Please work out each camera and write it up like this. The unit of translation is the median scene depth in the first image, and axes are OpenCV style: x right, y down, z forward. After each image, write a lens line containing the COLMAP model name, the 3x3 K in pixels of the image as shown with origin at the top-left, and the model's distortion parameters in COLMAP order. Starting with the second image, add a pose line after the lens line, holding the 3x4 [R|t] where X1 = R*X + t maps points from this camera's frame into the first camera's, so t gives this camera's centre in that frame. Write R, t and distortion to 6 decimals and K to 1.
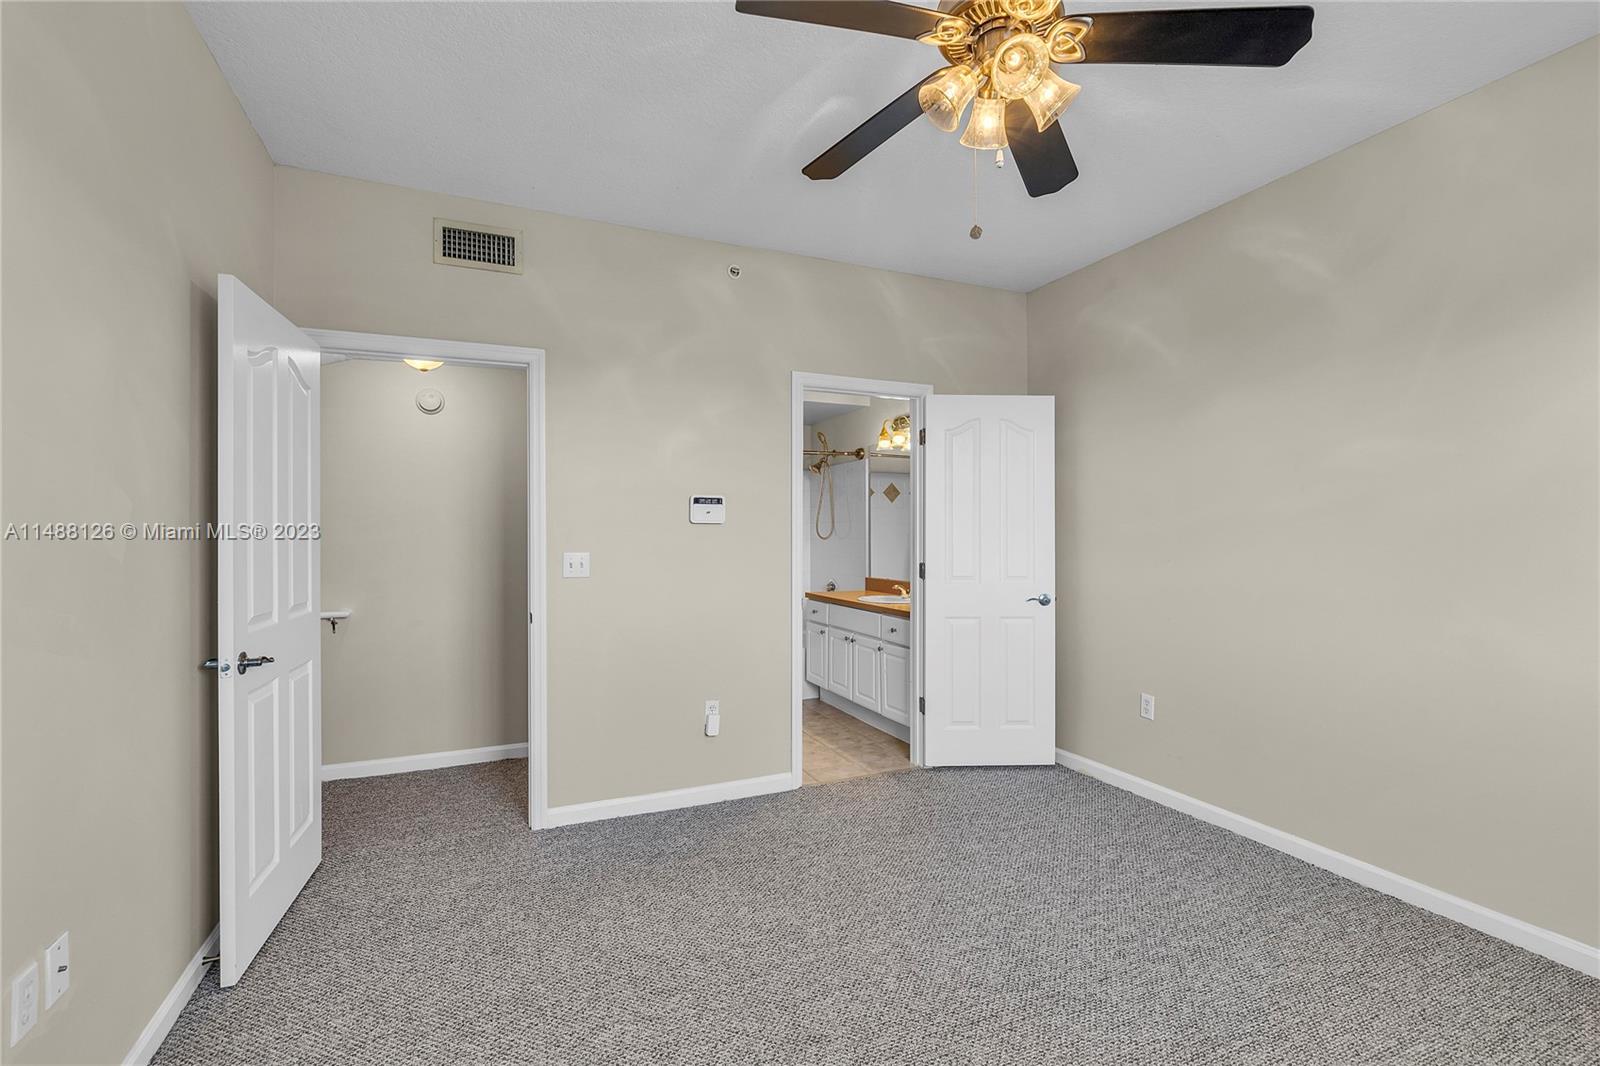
lens RADIAL K [[692.5, 0, 775.2], [0, 692.5, 530.2], [0, 0, 1]] dist [-0.000591, -0.000368]
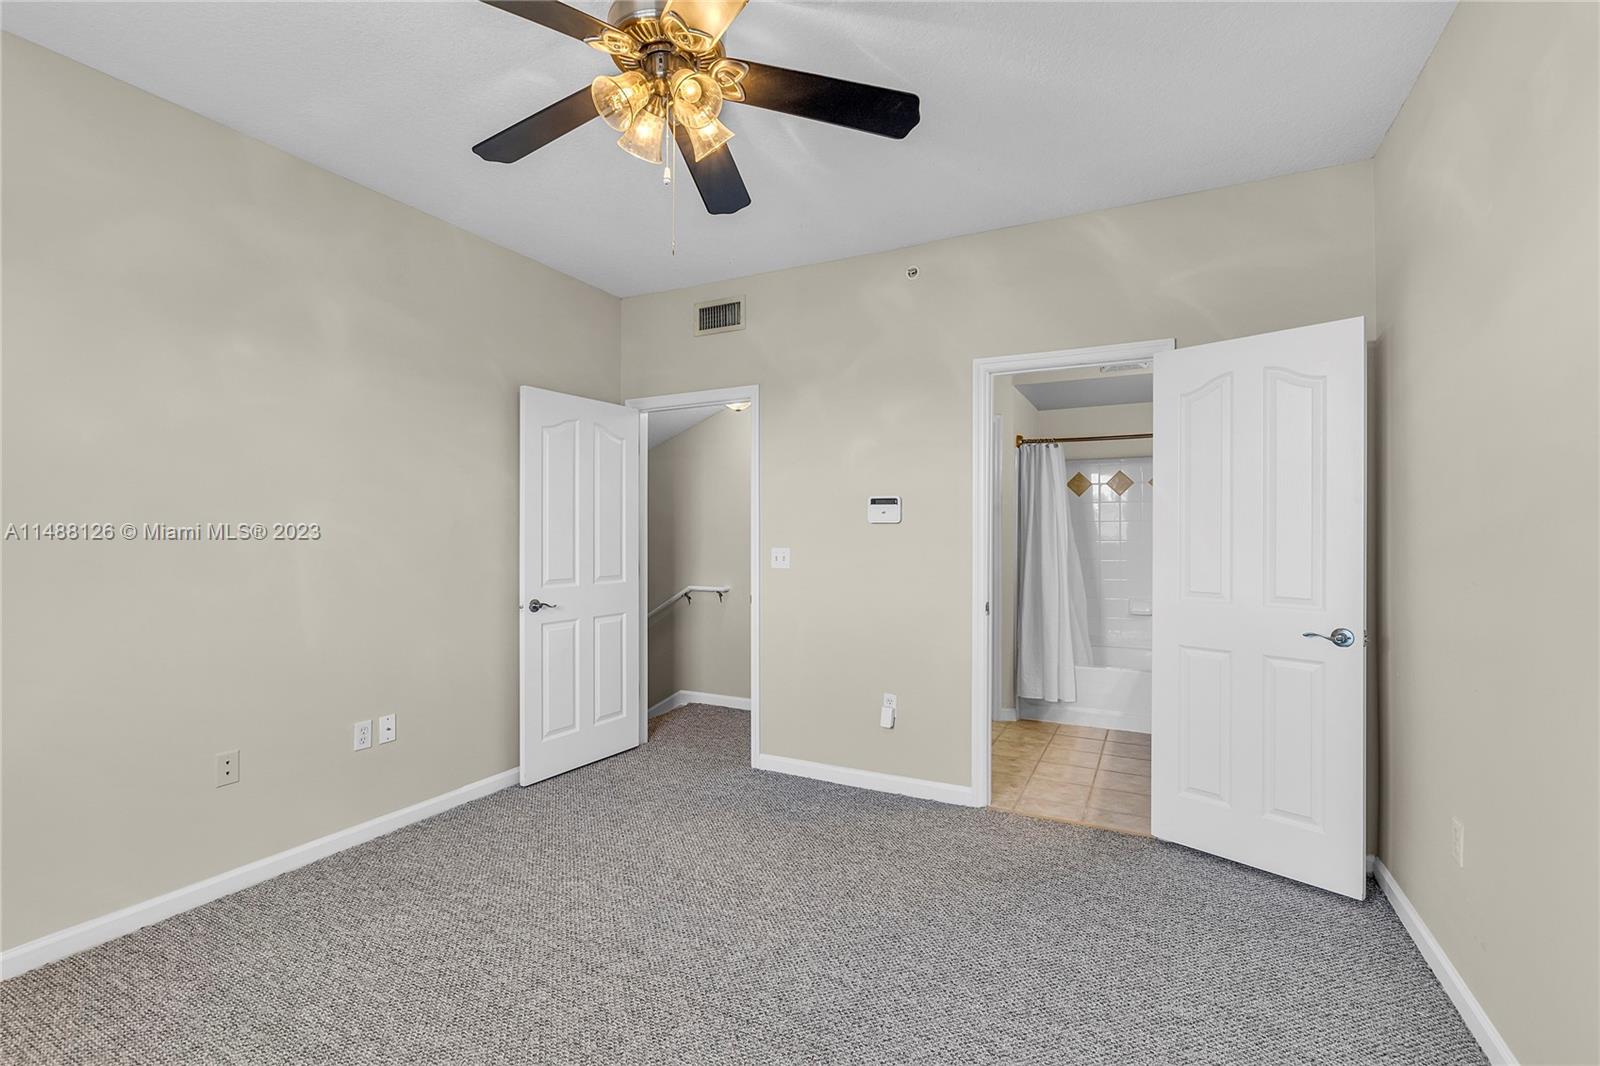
lens RADIAL K [[692.5, 0, 815.5], [0, 692.5, 532.7], [0, 0, 1]] dist [-0.000591, -0.000368]
pose [[0.656693, 0.002667, -0.754153, 0.637979], [-0.000336, 0.999995, 0.003244, 0.001421], [0.754158, -0.001877, 0.656690, 0.243997]]
